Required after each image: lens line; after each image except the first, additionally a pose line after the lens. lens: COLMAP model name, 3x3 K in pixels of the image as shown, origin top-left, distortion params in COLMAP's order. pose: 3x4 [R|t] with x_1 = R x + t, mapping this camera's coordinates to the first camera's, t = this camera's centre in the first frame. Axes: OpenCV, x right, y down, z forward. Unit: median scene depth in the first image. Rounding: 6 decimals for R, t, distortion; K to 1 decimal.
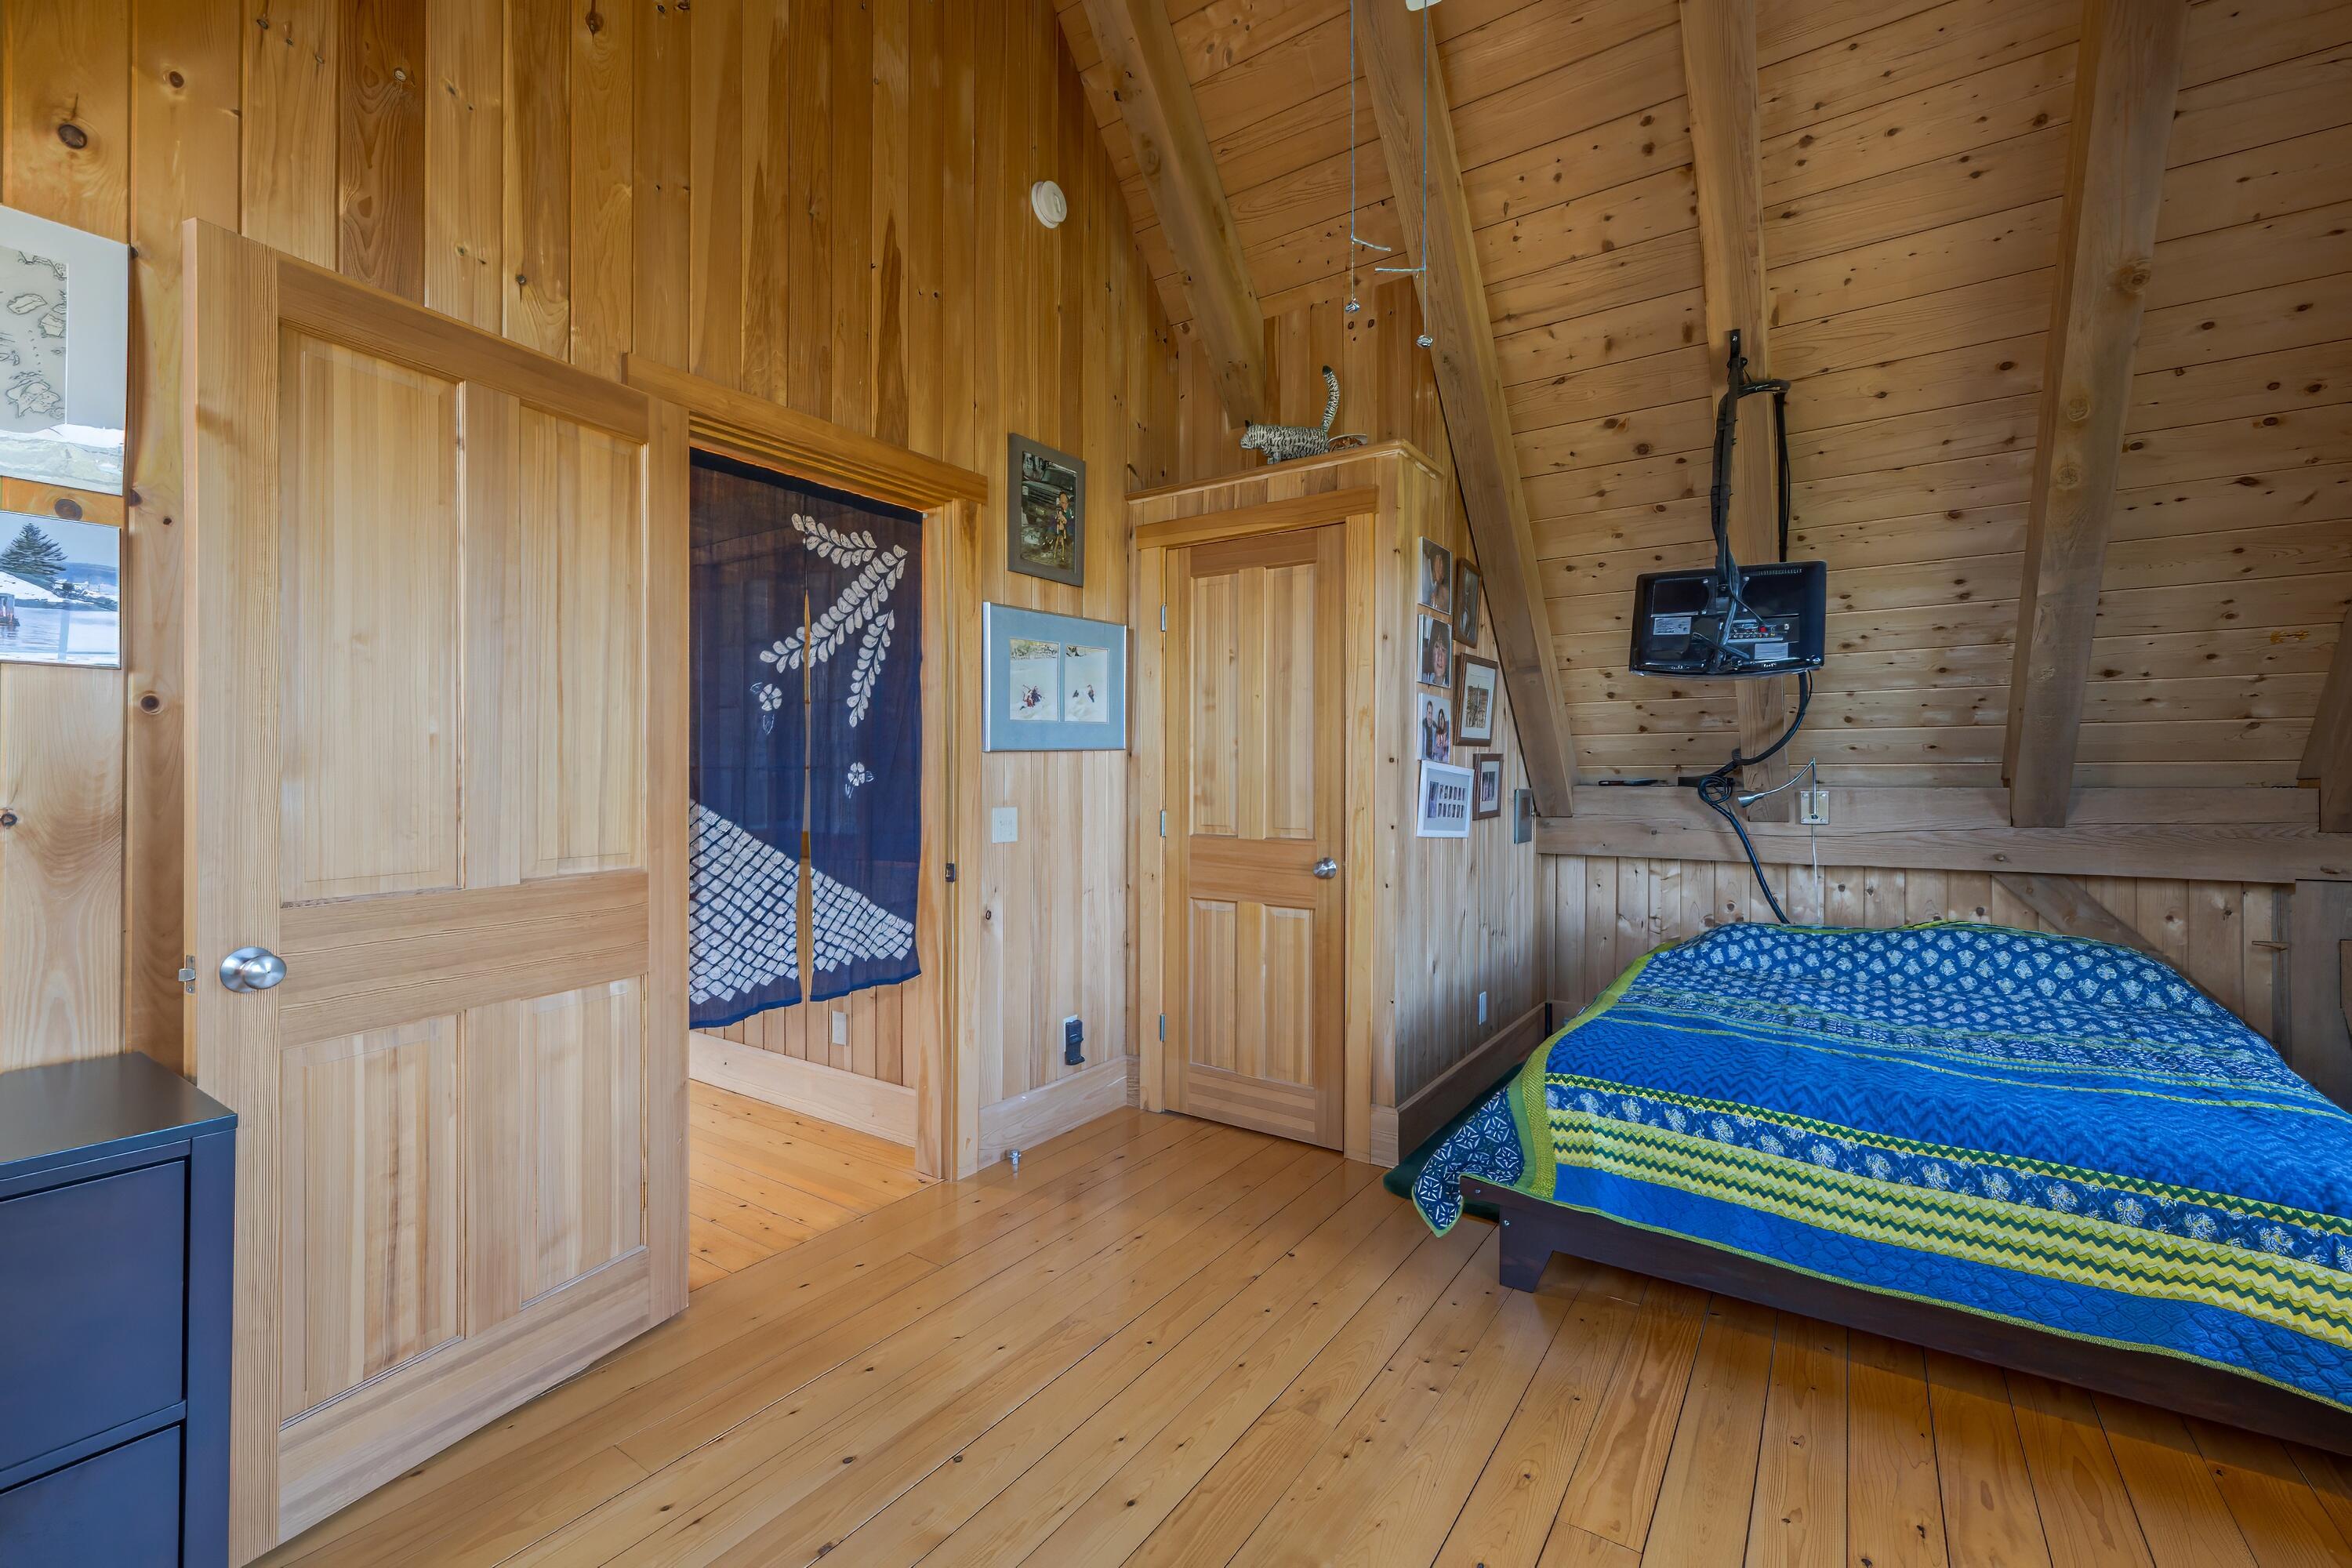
lens RADIAL K [[997.4, 0, 1172.7], [0, 997.4, 774.2], [0, 0, 1]] dist [-0.003003, -0.000512]
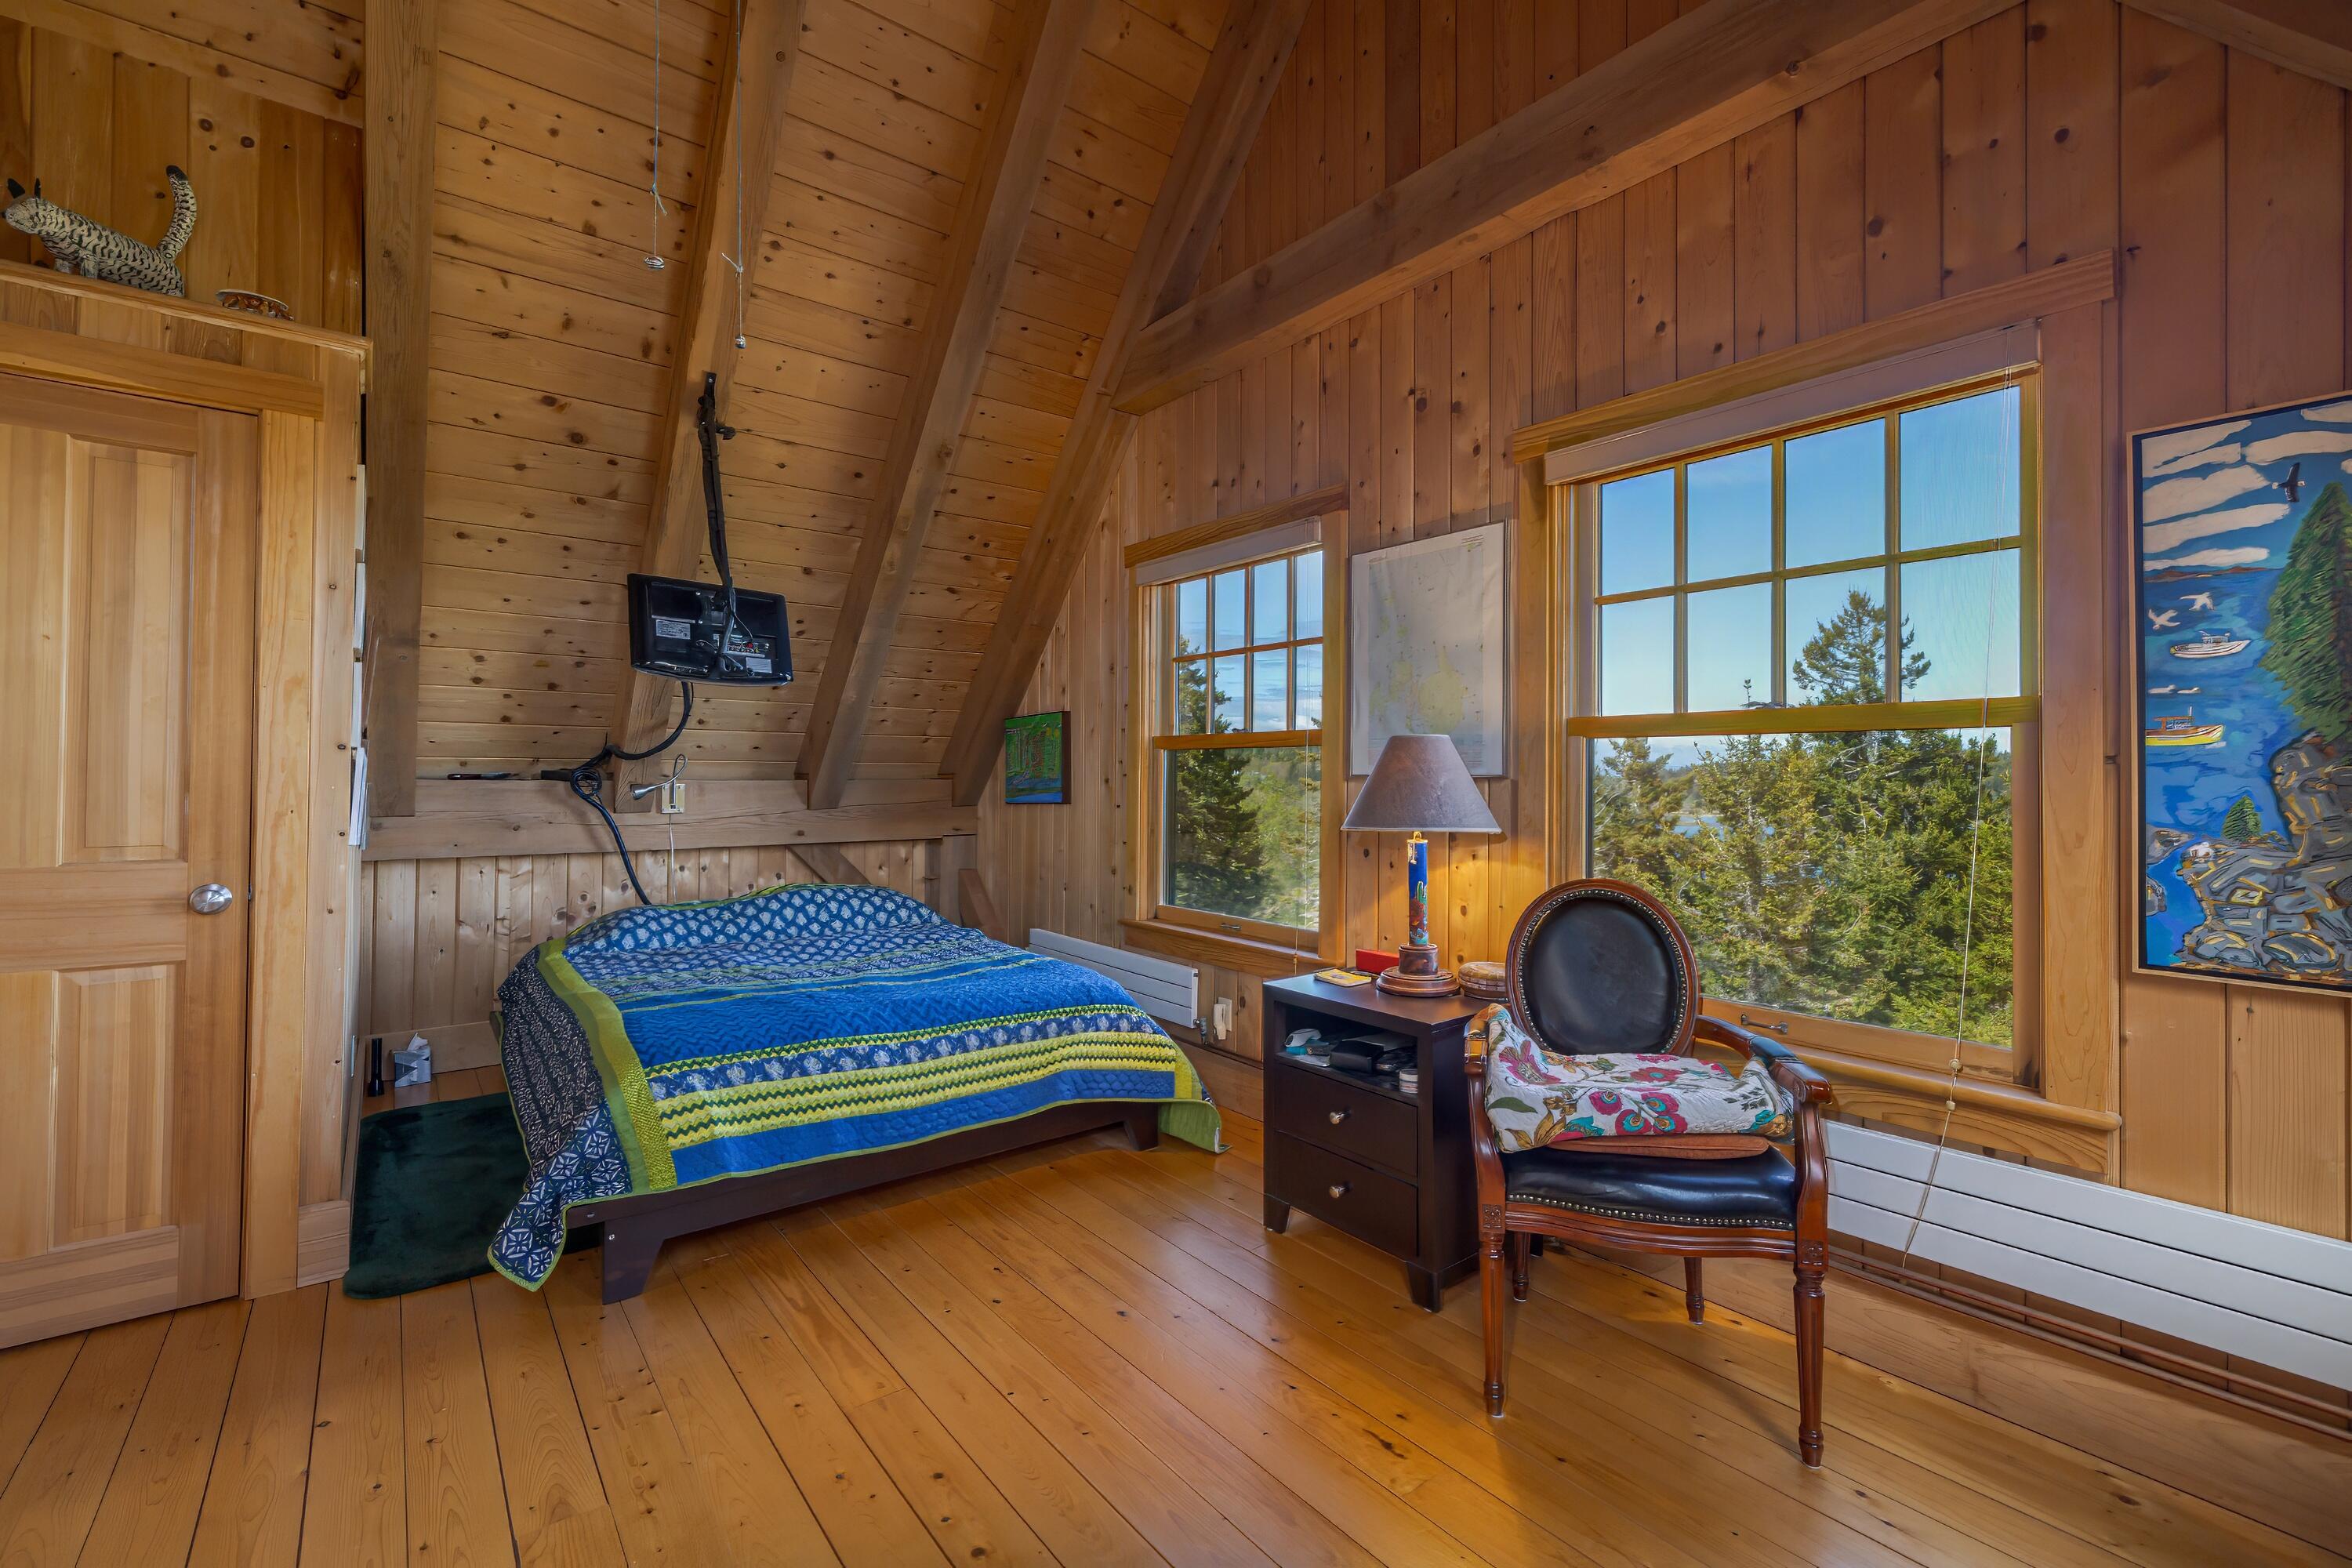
lens RADIAL K [[997.4, 0, 1172.7], [0, 997.4, 774.2], [0, 0, 1]] dist [-0.003003, -0.000512]
pose [[0.290111, 0.001408, 0.956992, -0.325712], [-0.008699, 0.999961, 0.001166, -0.000335], [-0.956954, -0.008663, 0.290112, 0.160265]]
